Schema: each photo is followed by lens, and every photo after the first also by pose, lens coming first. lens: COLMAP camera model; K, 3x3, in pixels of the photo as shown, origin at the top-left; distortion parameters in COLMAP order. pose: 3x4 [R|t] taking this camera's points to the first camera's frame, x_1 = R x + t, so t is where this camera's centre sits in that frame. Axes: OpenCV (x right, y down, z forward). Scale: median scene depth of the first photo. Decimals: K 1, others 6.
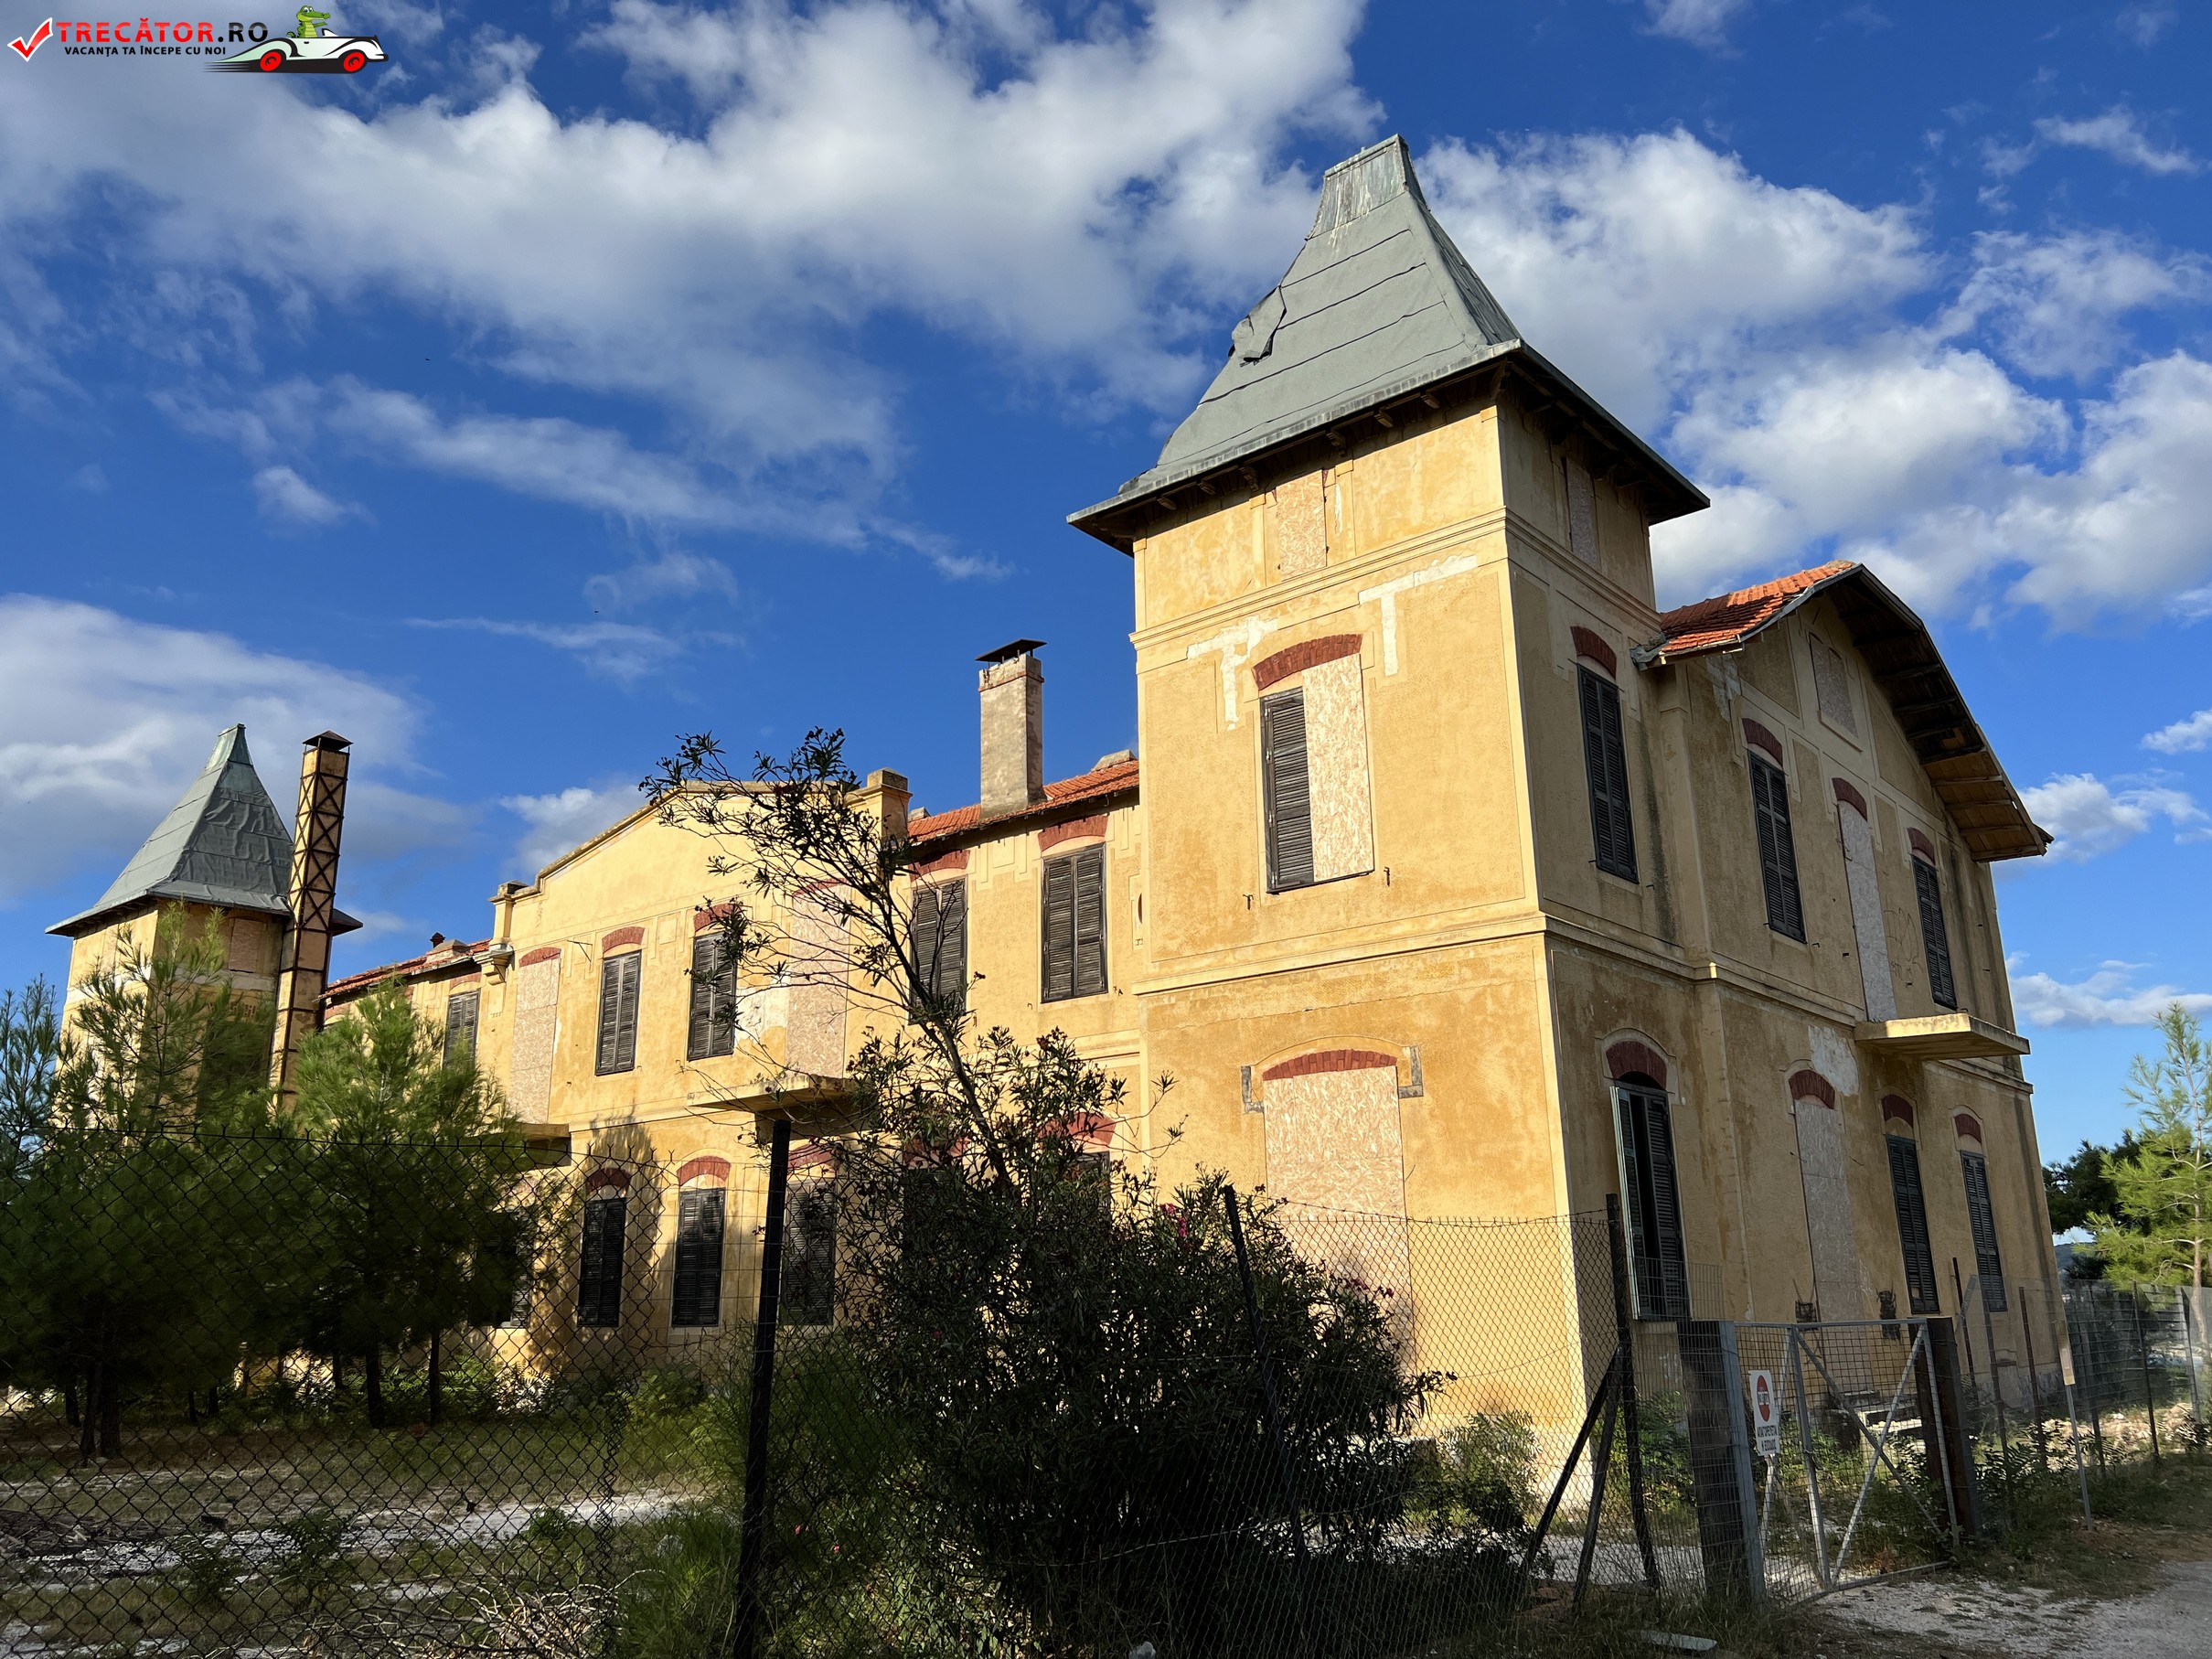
lens RADIAL K [[1691.0, 0, 1071.6], [0, 1691.0, 837.5], [0, 0, 1]] dist [0.058199, -0.077737]
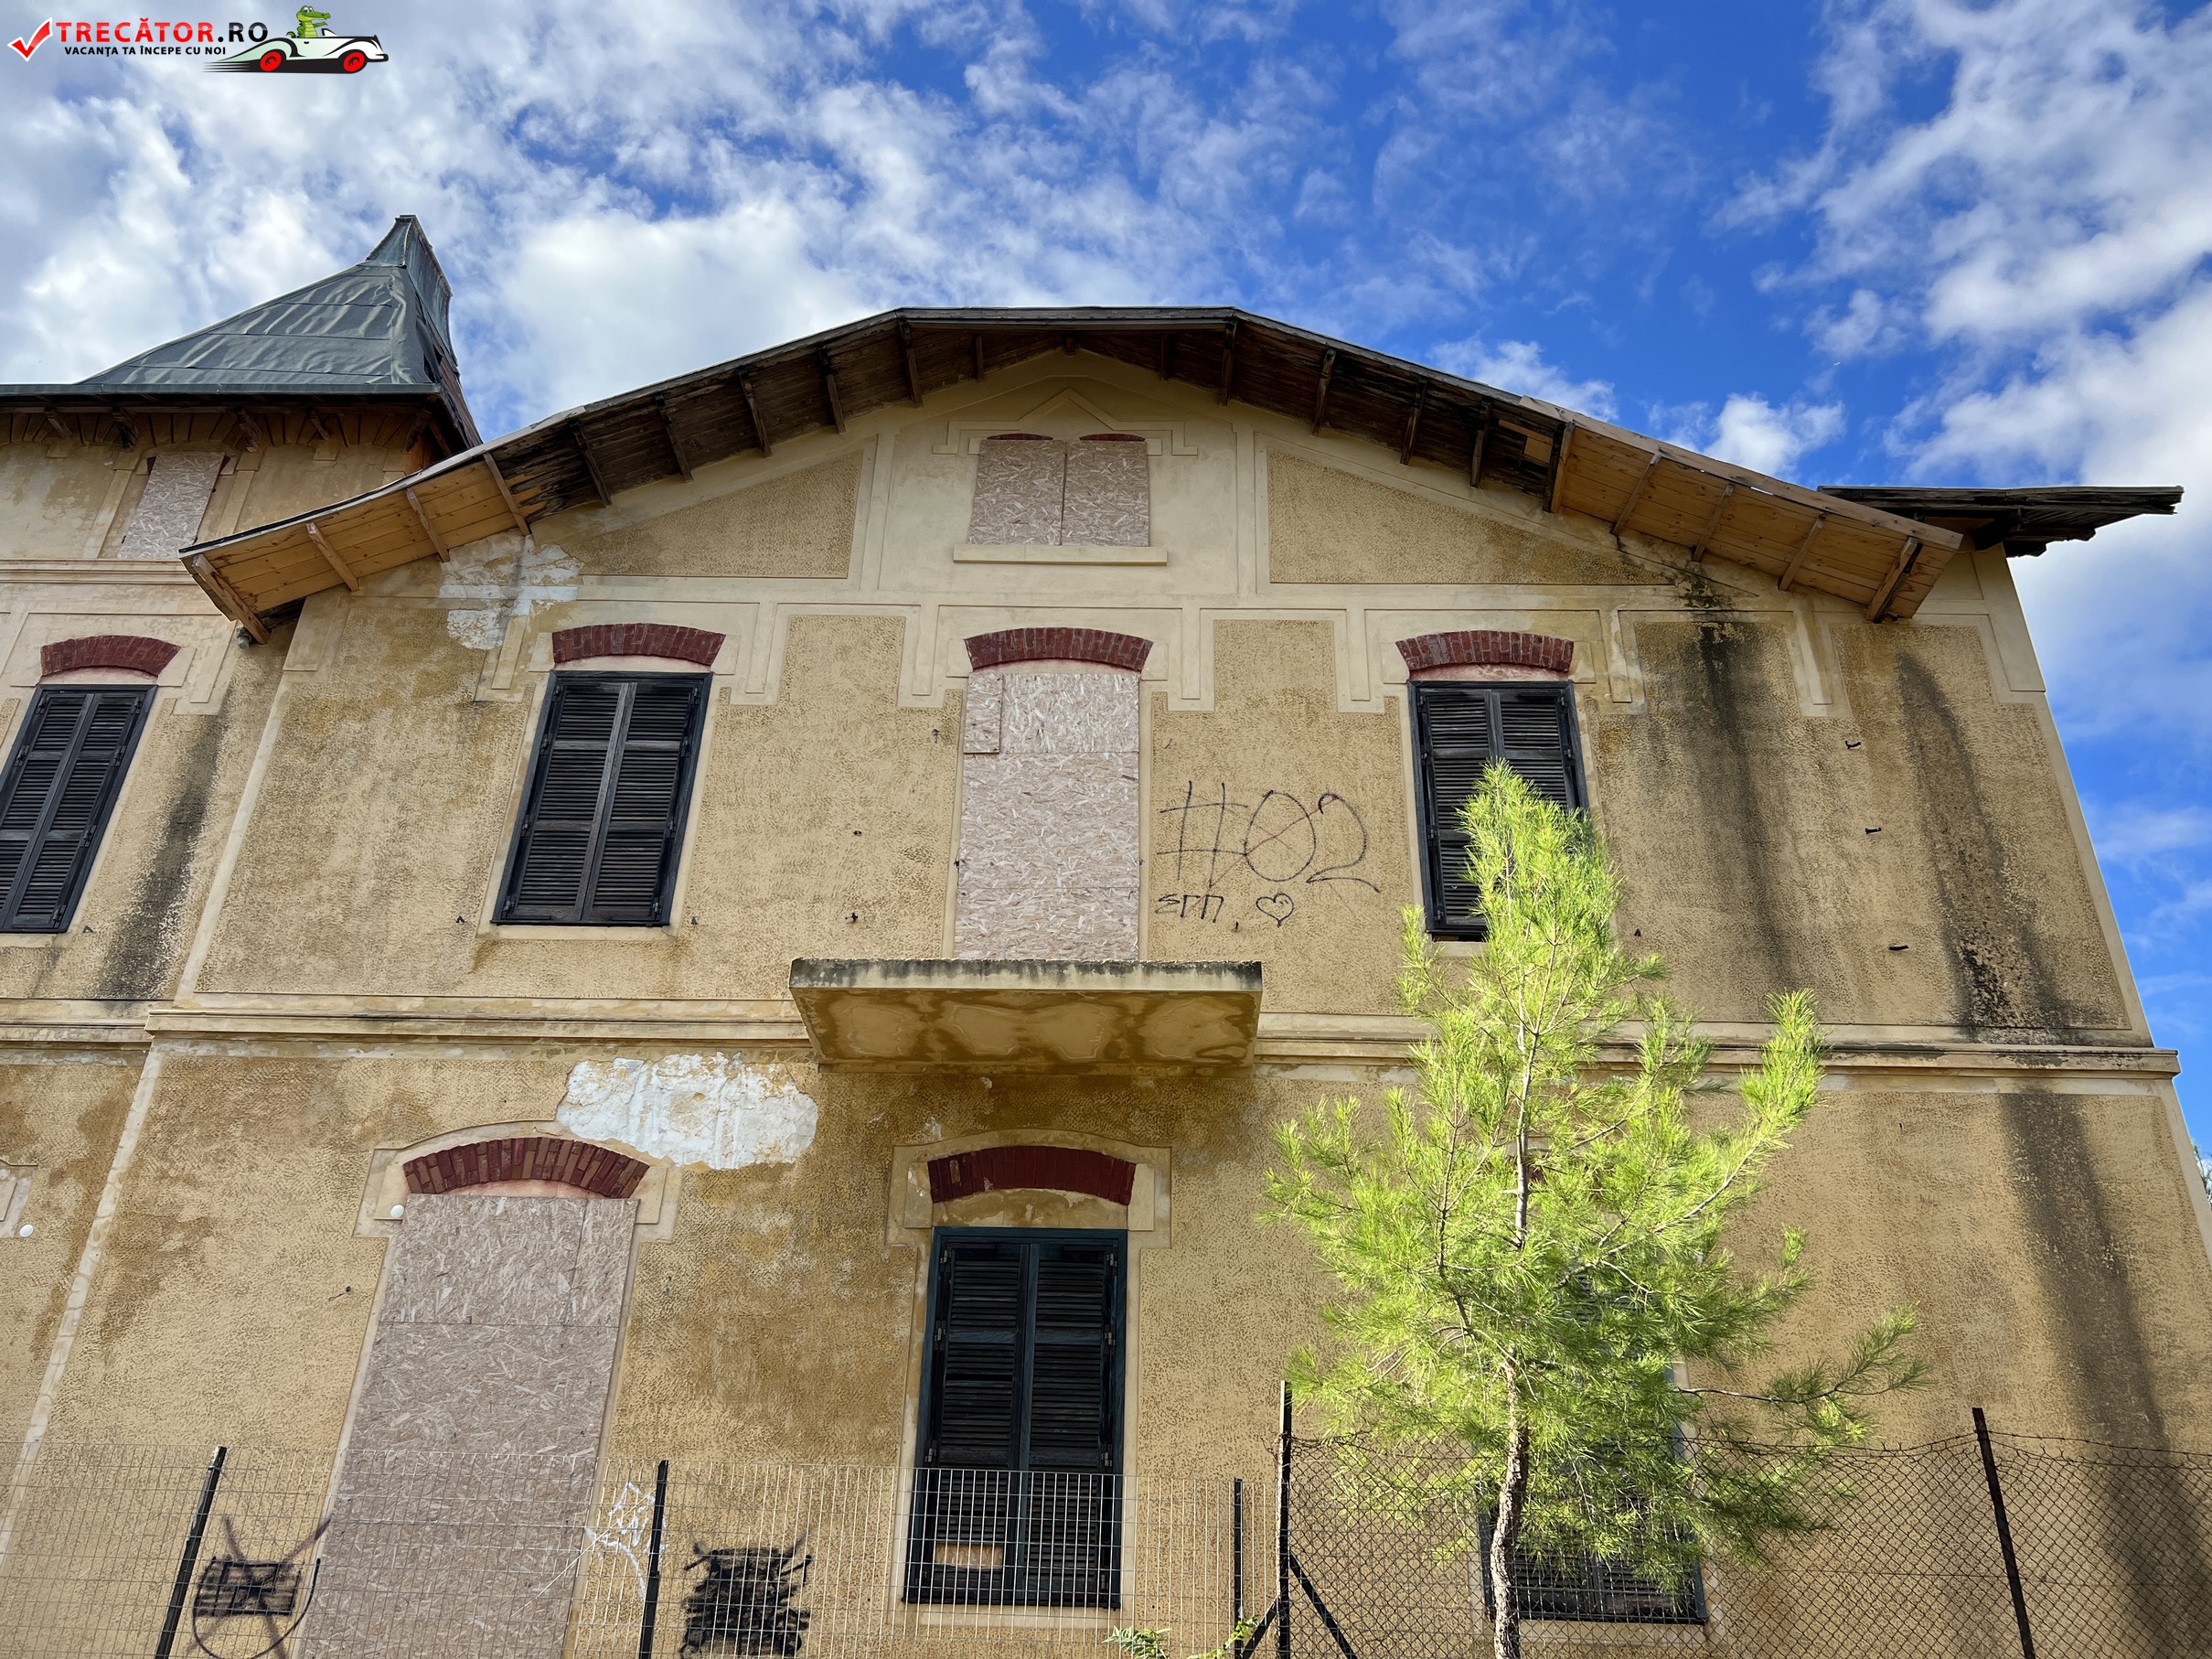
lens RADIAL K [[1691.0, 0, 1071.6], [0, 1691.0, 837.5], [0, 0, 1]] dist [0.058199, -0.077737]
pose [[0.640486, -0.356054, -0.680443, 0.918789], [0.173767, 0.930240, -0.323202, 0.244413], [0.748053, 0.088767, 0.657676, 0.710451]]
